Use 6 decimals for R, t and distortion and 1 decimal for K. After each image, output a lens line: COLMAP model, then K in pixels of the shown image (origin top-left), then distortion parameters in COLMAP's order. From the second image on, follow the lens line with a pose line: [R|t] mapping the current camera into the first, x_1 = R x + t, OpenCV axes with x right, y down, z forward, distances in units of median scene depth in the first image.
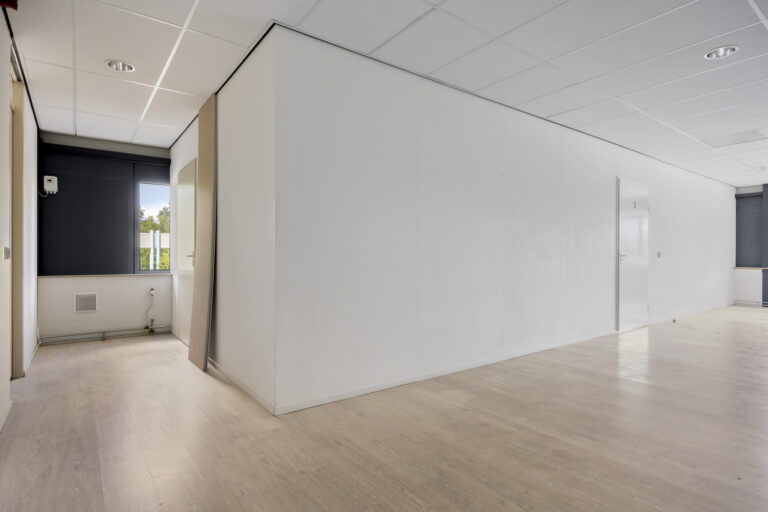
lens RADIAL K [[411.7, 0, 387.2], [0, 411.7, 256.6], [0, 0, 1]] dist [0.004327, -0.000520]
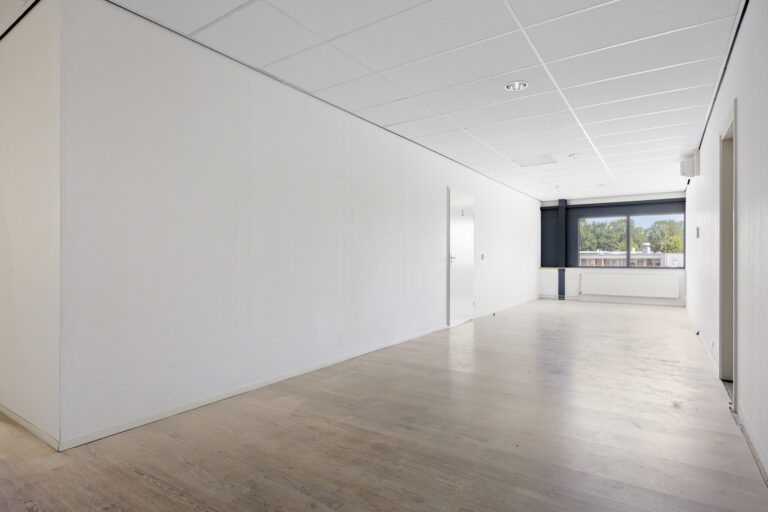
lens RADIAL K [[411.7, 0, 399.7], [0, 411.7, 256.5], [0, 0, 1]] dist [0.004327, -0.000520]
pose [[0.946361, 0.000721, 0.323110, 0.104509], [0.001975, 0.999966, -0.008015, 0.003641], [-0.323105, 0.008223, 0.946327, -0.006475]]
